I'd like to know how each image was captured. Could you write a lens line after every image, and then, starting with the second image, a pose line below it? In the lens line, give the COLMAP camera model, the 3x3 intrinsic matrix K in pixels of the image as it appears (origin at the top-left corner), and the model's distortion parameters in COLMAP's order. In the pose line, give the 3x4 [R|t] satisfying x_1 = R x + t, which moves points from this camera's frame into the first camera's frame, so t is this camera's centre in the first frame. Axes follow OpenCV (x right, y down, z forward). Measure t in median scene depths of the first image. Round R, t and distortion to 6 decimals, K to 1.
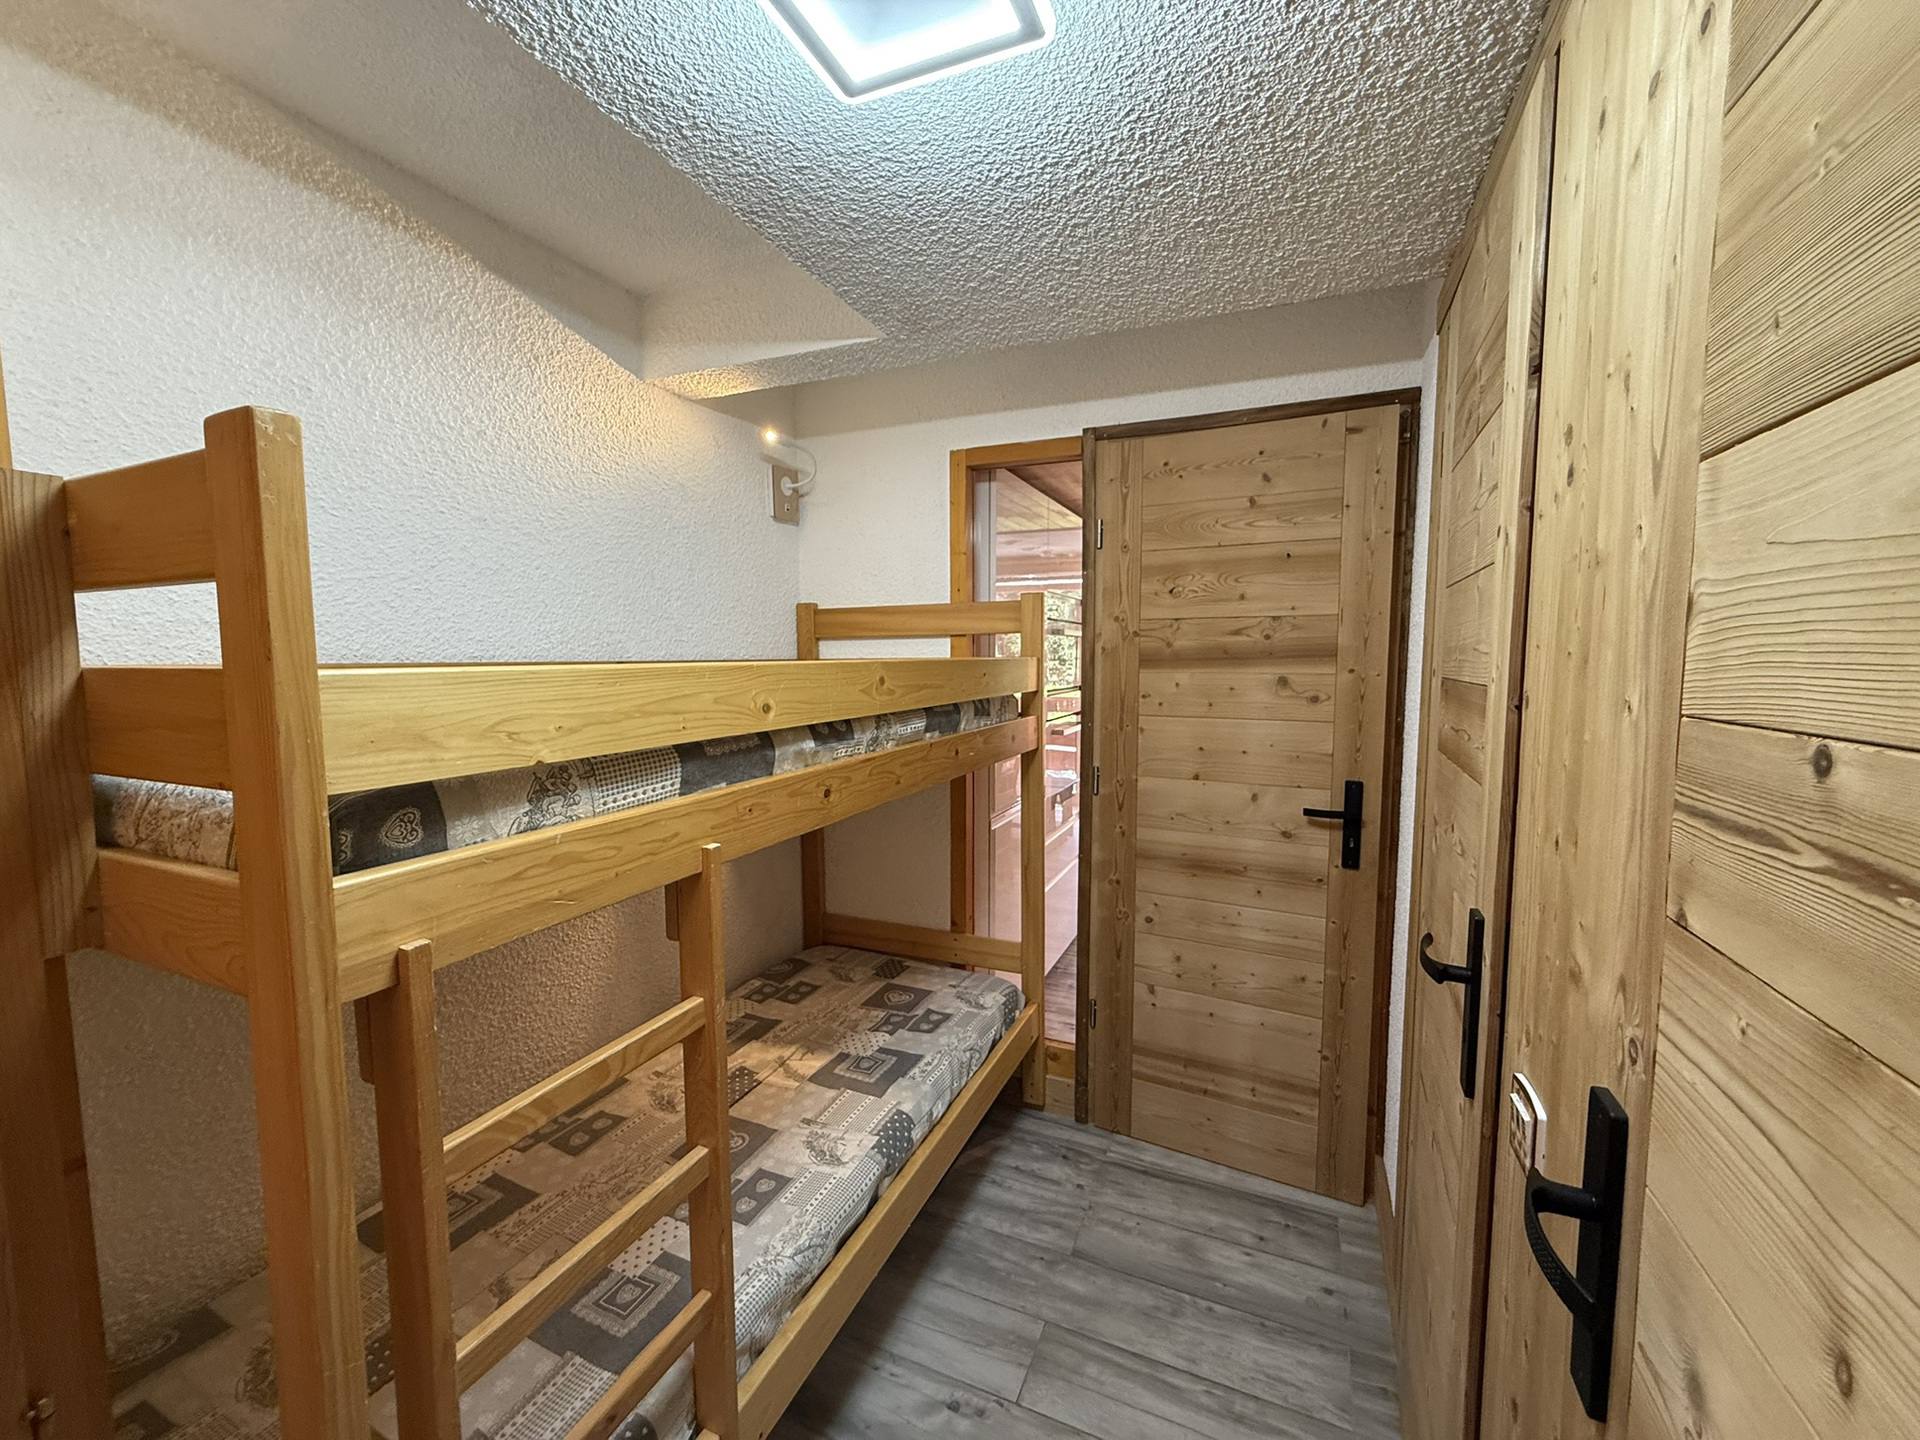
lens RADIAL K [[760.0, 0, 958.6], [0, 760.0, 718.7], [0, 0, 1]] dist [-0.000362, -0.000061]
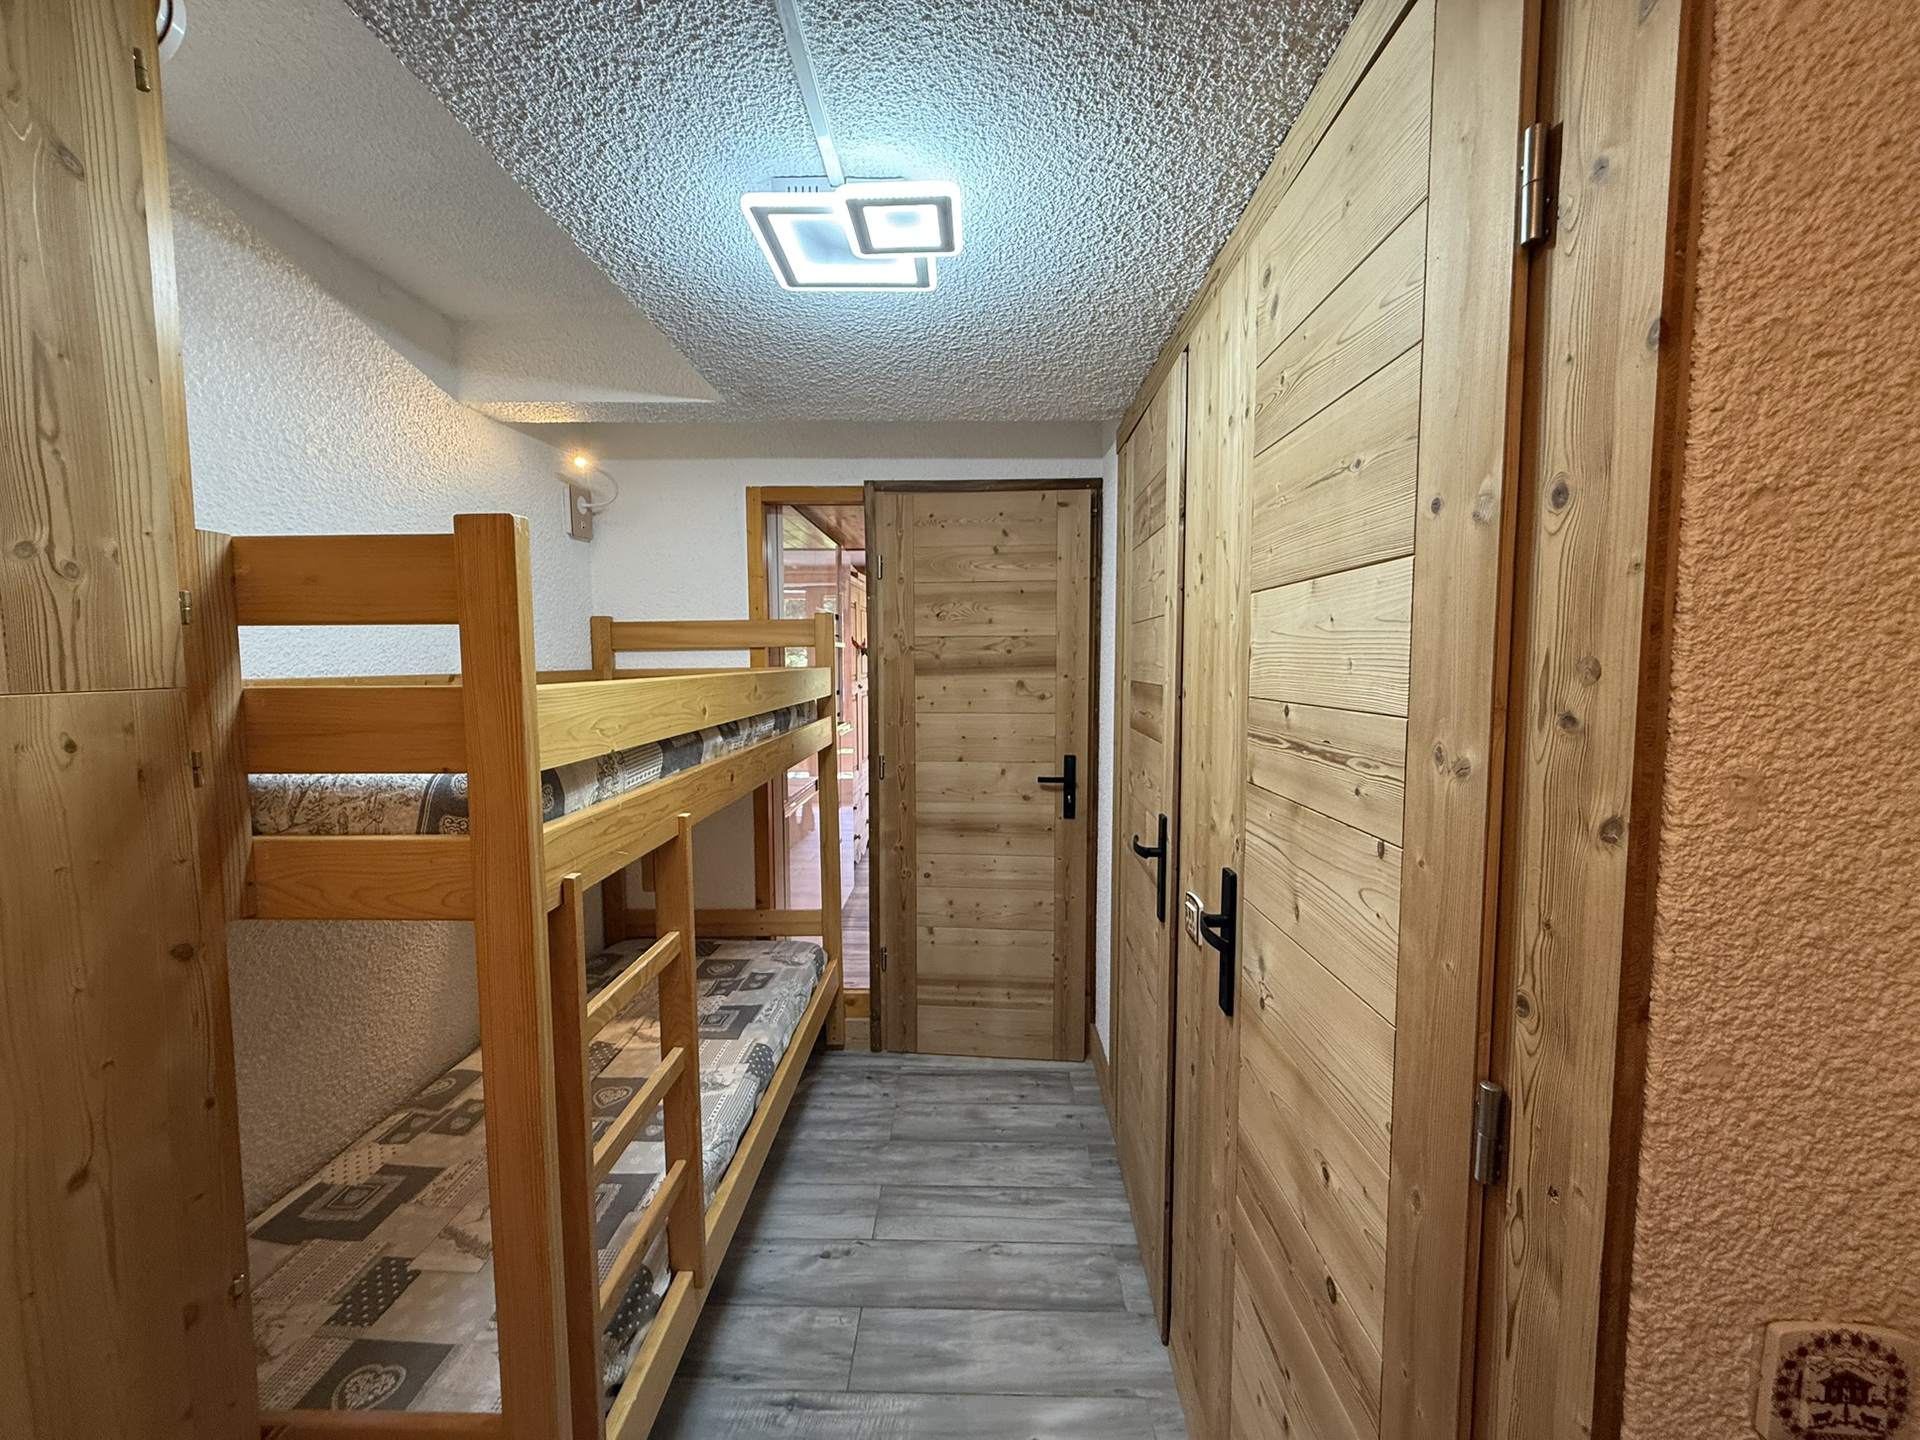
lens RADIAL K [[760.0, 0, 958.3], [0, 760.0, 720.9], [0, 0, 1]] dist [-0.000362, -0.000061]
pose [[0.924038, -0.032421, 0.380924, -0.234583], [0.033719, 0.999426, 0.003267, 0.009215], [-0.380812, 0.009826, 0.924600, -0.250934]]
